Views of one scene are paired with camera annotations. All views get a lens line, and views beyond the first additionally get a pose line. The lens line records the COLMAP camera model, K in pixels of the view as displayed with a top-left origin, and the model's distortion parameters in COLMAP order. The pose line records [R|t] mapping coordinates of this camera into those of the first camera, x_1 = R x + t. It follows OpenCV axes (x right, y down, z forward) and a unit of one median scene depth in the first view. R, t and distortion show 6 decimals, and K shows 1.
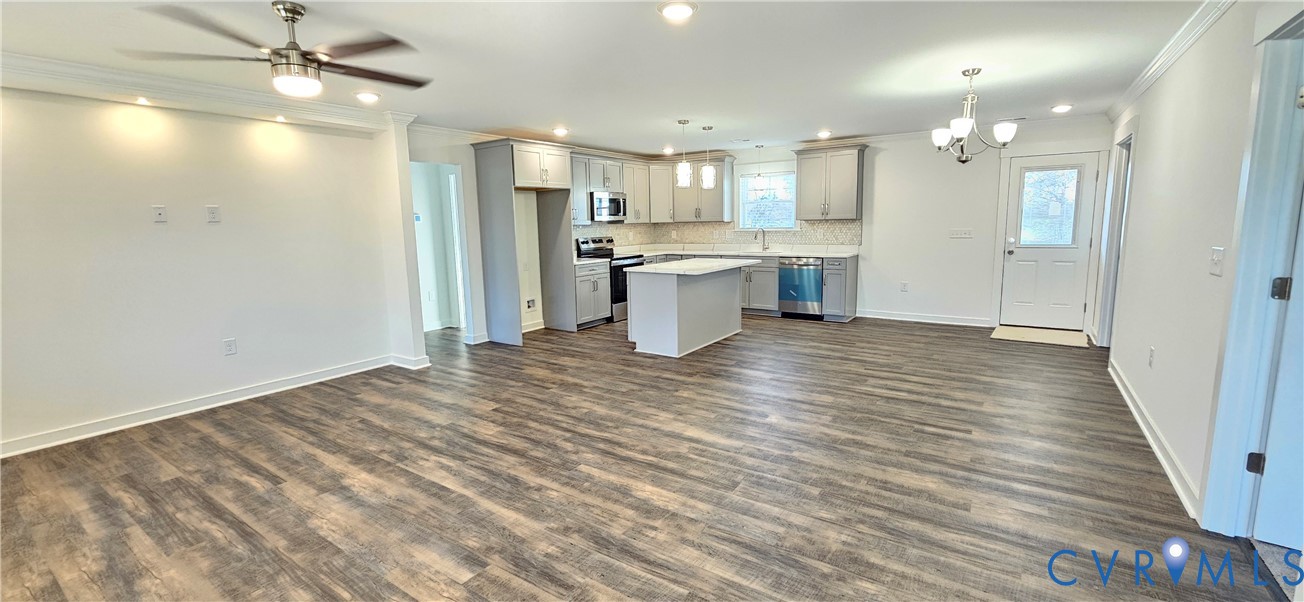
lens RADIAL K [[533.6, 0, 651.1], [0, 533.6, 299.9], [0, 0, 1]] dist [-0.002558, -0.000036]
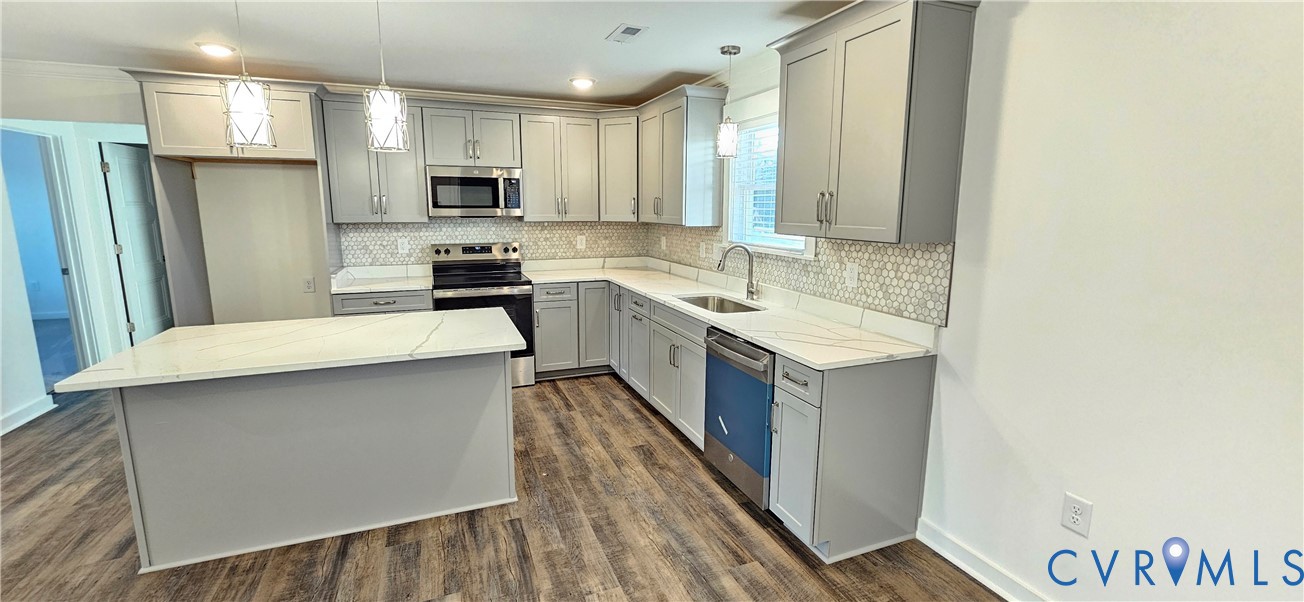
lens RADIAL K [[533.6, 0, 651.5], [0, 533.6, 298.3], [0, 0, 1]] dist [-0.002558, -0.000036]
pose [[0.832472, 0.120420, -0.540823, 0.734867], [-0.104356, 0.992704, 0.060404, -0.211390], [0.544151, 0.006153, 0.838964, 1.138843]]
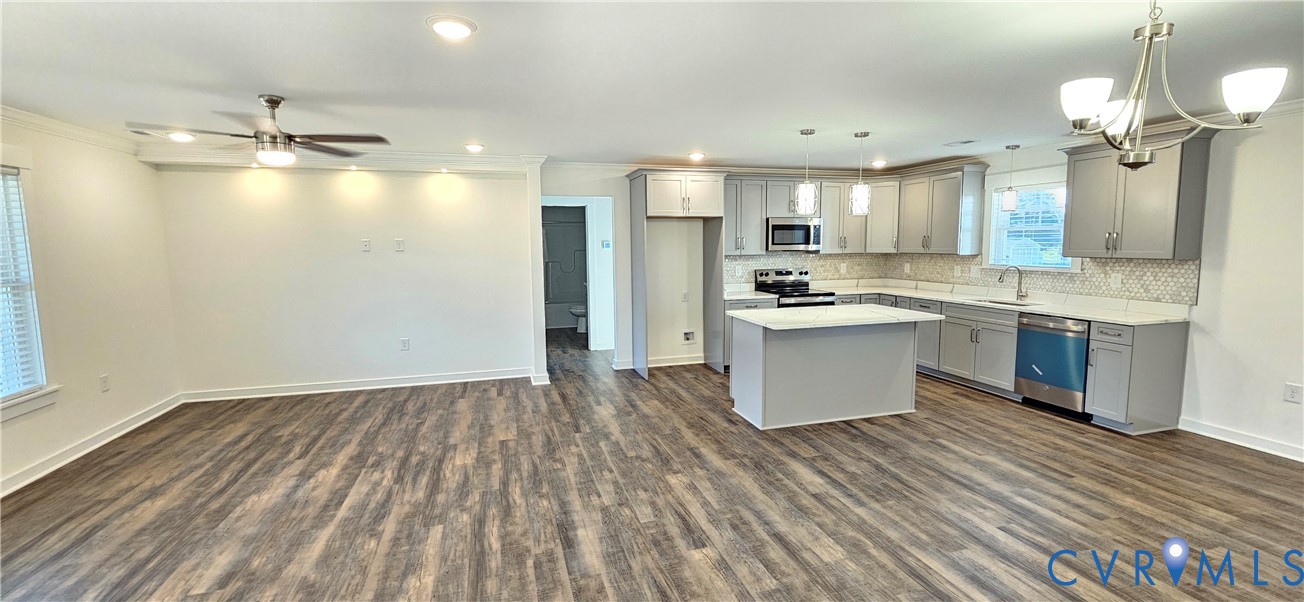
lens RADIAL K [[533.6, 0, 650.3], [0, 533.6, 300.1], [0, 0, 1]] dist [-0.002558, -0.000036]
pose [[0.773966, 0.082704, -0.627803, 0.529137], [-0.099959, 0.994961, 0.007840, -0.096531], [0.625288, 0.056687, 0.778333, 0.353296]]
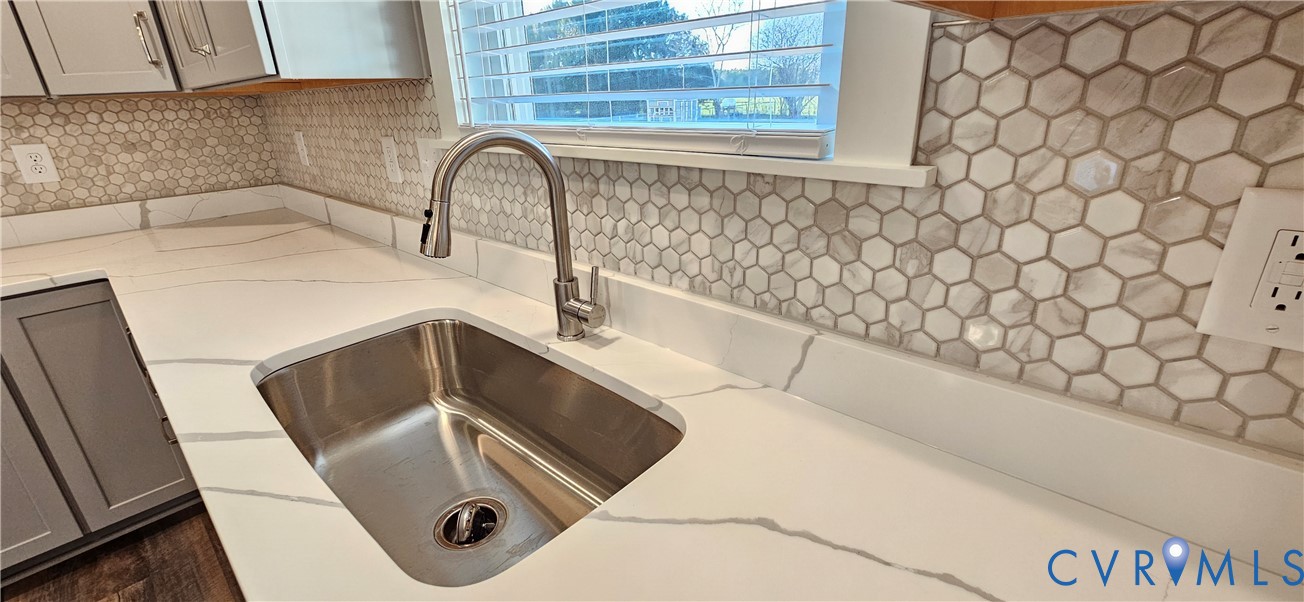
lens RADIAL K [[533.6, 0, 650.2], [0, 533.6, 297.9], [0, 0, 1]] dist [-0.002558, -0.000036]
pose [[0.989662, 0.042146, -0.137089, 0.474457], [-0.011340, 0.975851, 0.218142, -0.242163], [0.142973, -0.214332, 0.966241, 1.713293]]
